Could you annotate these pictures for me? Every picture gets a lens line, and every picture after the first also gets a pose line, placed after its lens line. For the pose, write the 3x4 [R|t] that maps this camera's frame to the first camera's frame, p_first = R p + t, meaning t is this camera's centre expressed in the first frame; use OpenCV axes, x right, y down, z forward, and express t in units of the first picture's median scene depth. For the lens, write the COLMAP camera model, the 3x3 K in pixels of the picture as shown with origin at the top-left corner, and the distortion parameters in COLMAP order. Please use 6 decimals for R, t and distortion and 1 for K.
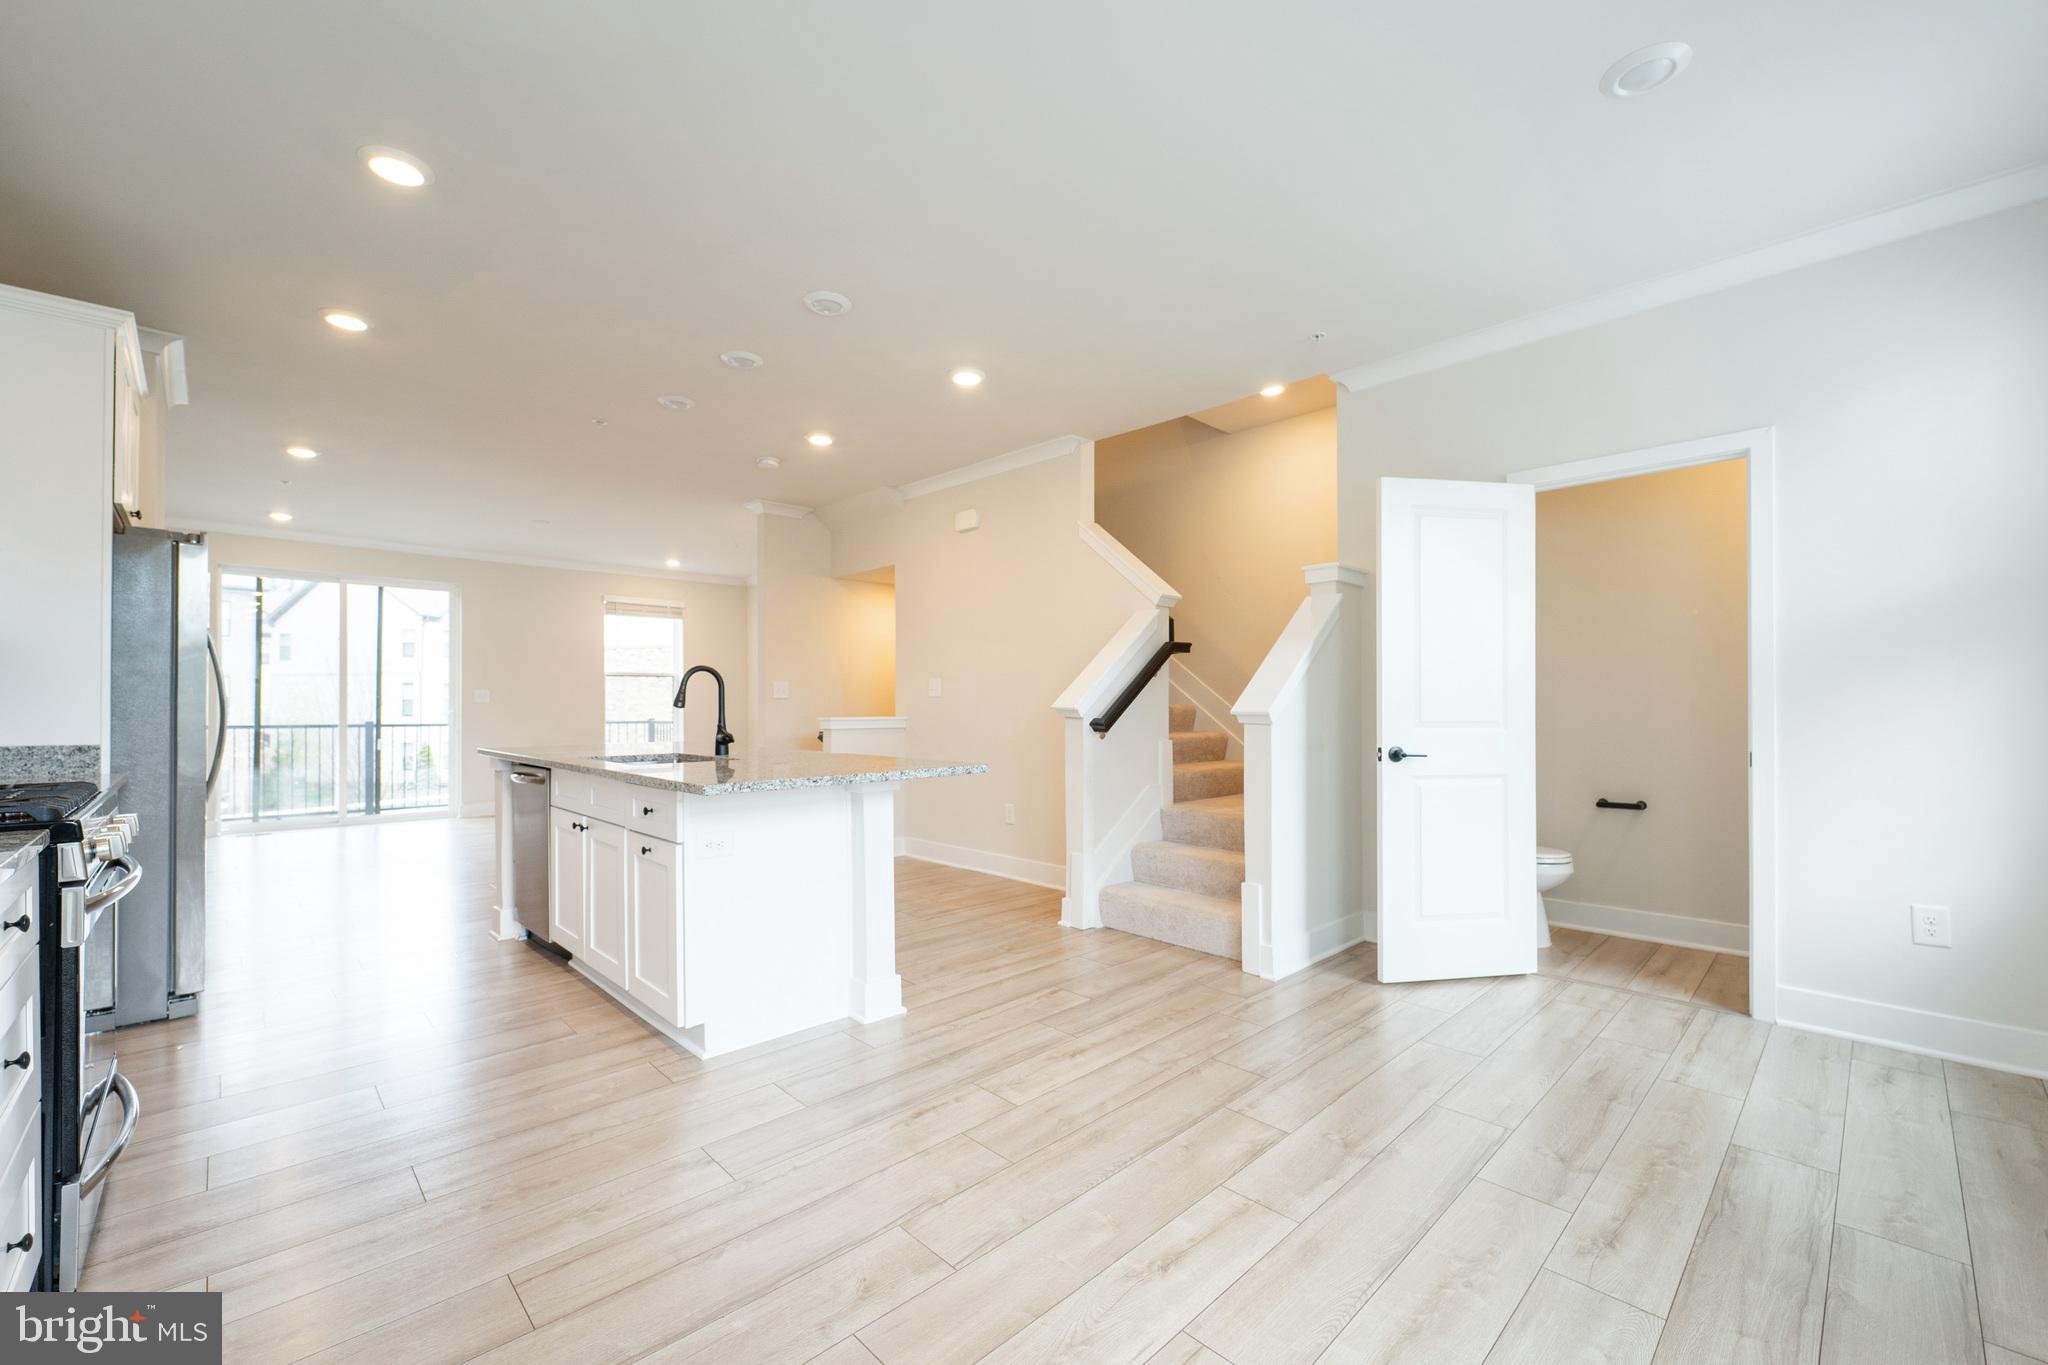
lens RADIAL K [[833.5, 0, 1024.8], [0, 833.5, 705.7], [0, 0, 1]] dist [-0.001903, -0.000370]
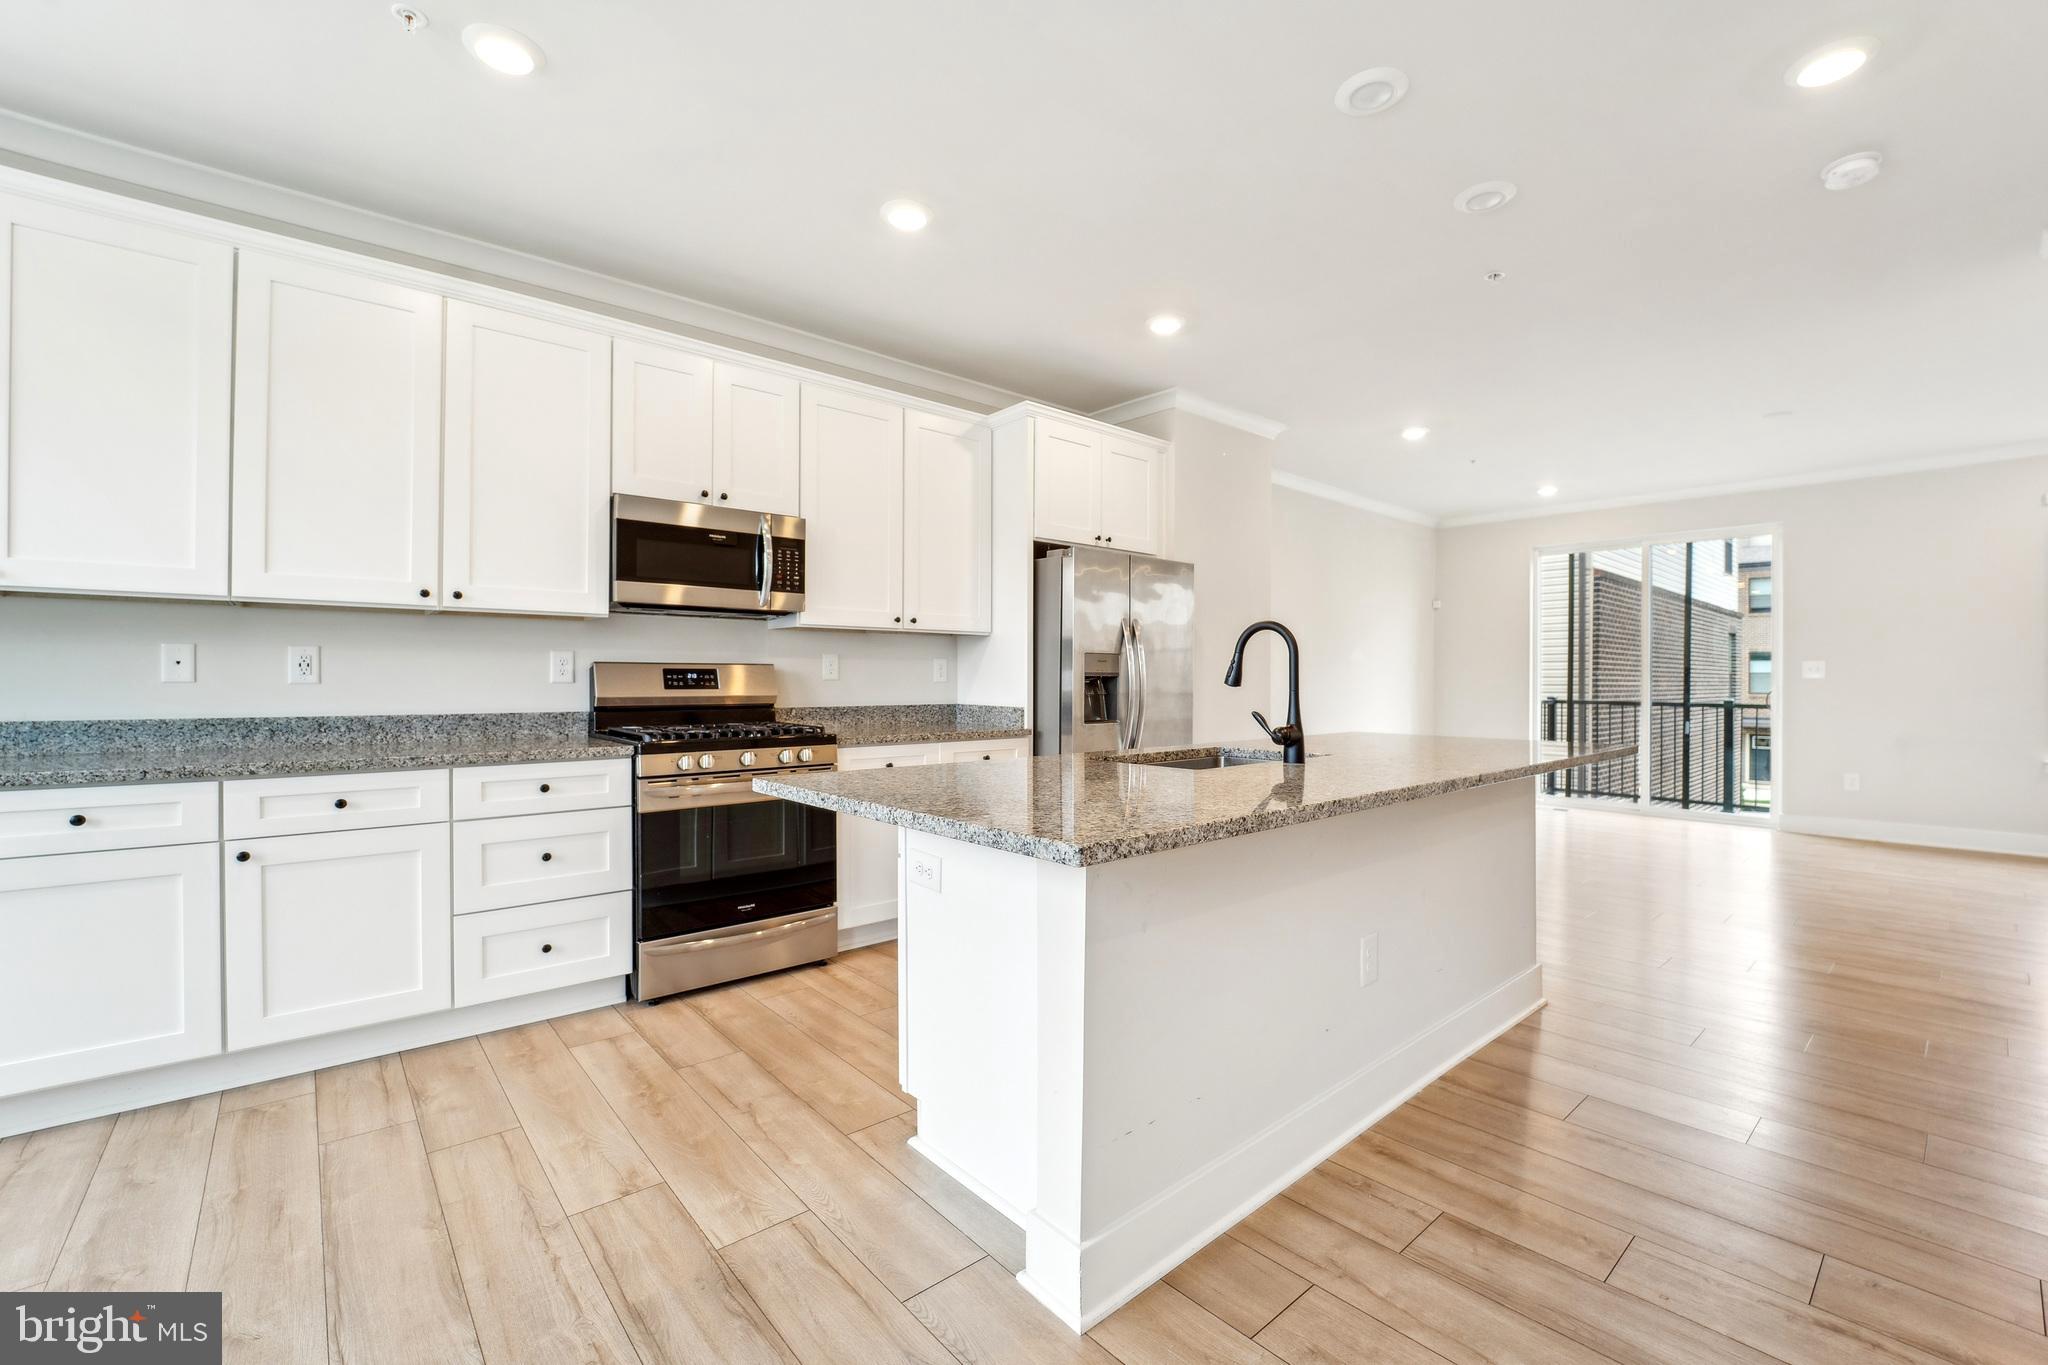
lens RADIAL K [[849.7, 0, 1024.0], [0, 849.7, 682.5], [0, 0, 1]] dist [-0.026722, -0.000450]
pose [[-0.055465, 0.004585, -0.998450, 0.272285], [-0.004238, 0.999979, 0.004828, -0.002836], [0.998452, 0.004500, -0.055444, 0.821176]]
